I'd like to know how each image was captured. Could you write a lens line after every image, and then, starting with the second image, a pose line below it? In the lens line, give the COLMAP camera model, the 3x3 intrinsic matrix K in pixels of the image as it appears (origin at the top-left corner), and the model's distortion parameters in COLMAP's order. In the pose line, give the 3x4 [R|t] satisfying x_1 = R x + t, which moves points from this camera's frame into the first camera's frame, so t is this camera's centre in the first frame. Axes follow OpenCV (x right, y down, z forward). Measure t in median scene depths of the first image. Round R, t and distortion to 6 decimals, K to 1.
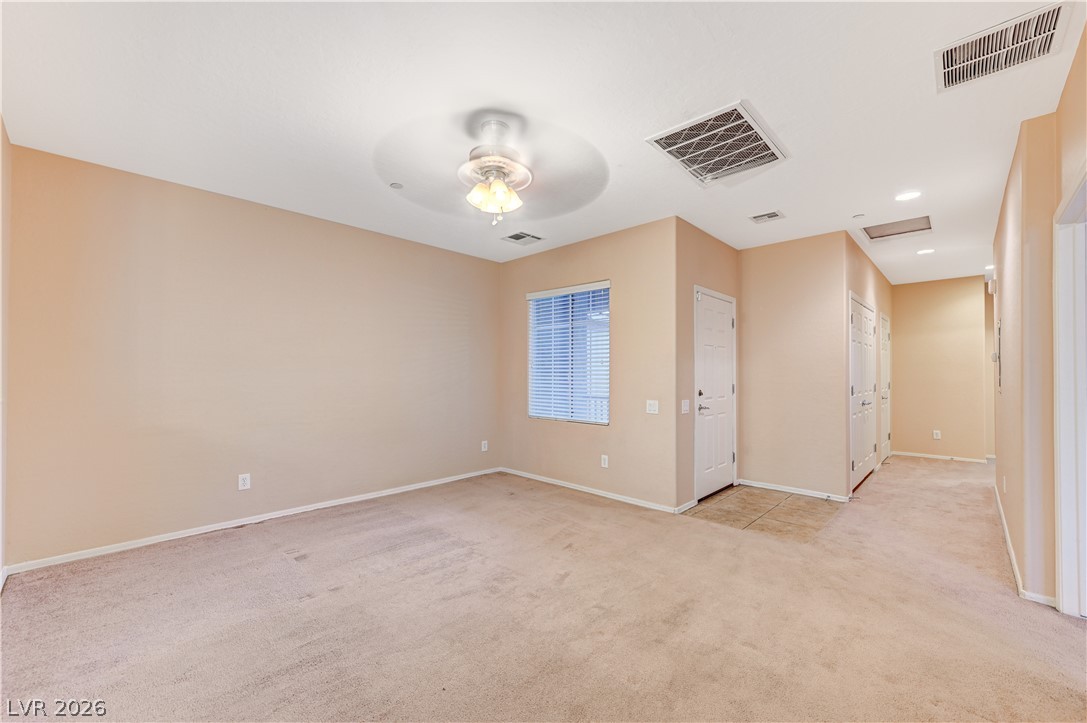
lens RADIAL K [[436.6, 0, 548.5], [0, 436.6, 366.0], [0, 0, 1]] dist [0.003127, 0.000711]
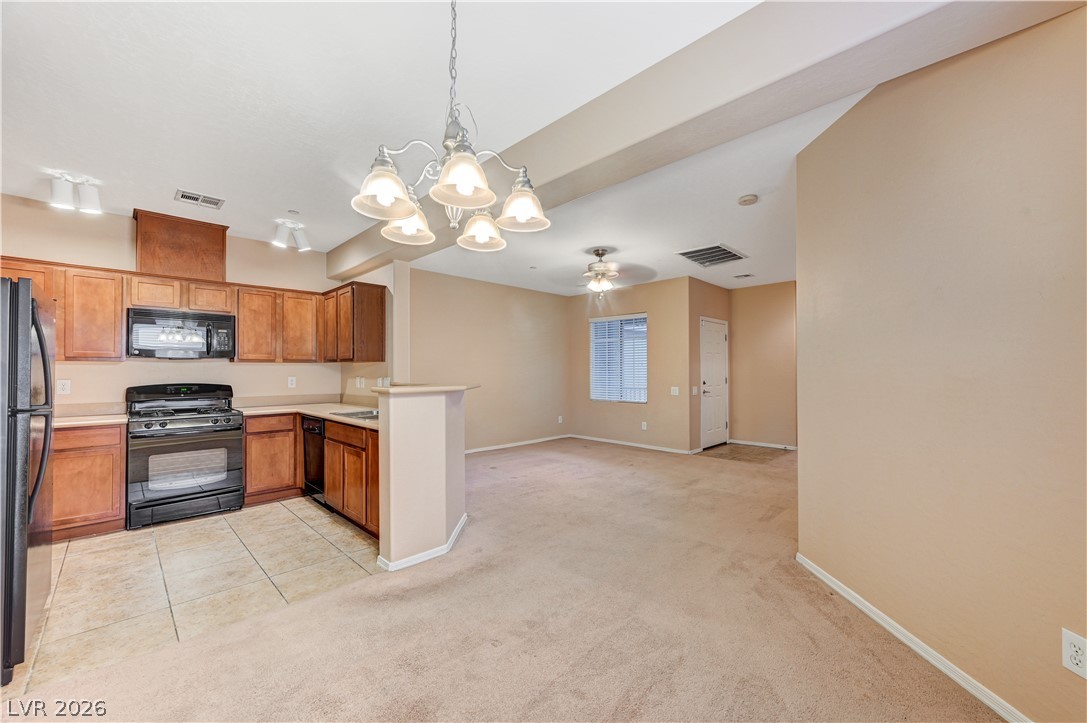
lens RADIAL K [[436.6, 0, 548.1], [0, 436.6, 364.8], [0, 0, 1]] dist [0.003127, 0.000711]
pose [[0.999779, -0.006120, -0.020128, -0.208875], [0.006168, 0.999978, 0.002325, -0.012333], [0.020114, -0.002449, 0.999795, -0.665304]]
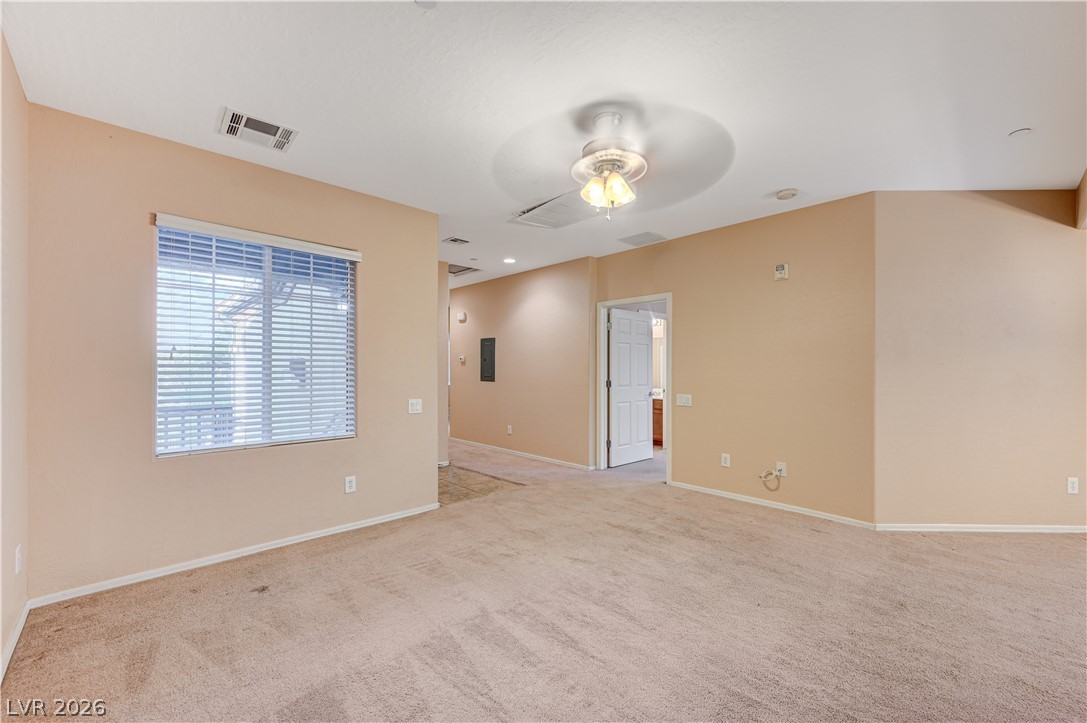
lens RADIAL K [[436.6, 0, 547.5], [0, 436.6, 366.3], [0, 0, 1]] dist [0.003127, 0.000711]
pose [[0.038053, 0.002702, 0.999272, -0.706041], [-0.018138, 0.999833, -0.002013, 0.004862], [-0.999111, -0.018048, 0.038095, 0.700410]]
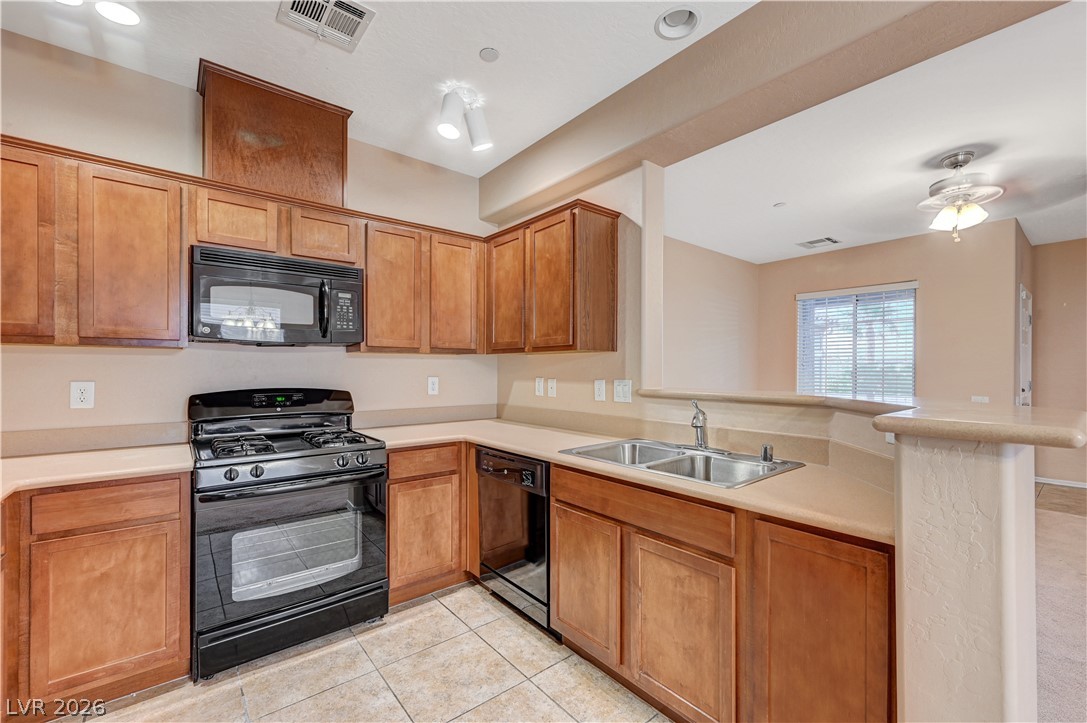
lens RADIAL K [[458.4, 0, 544.5], [0, 458.4, 368.9], [0, 0, 1]] dist [0.004434, 0.000493]
pose [[0.993319, -0.000730, -0.115400, -0.678907], [0.002473, 0.999885, 0.014957, -0.005575], [0.115375, -0.015142, 0.993207, -0.208374]]
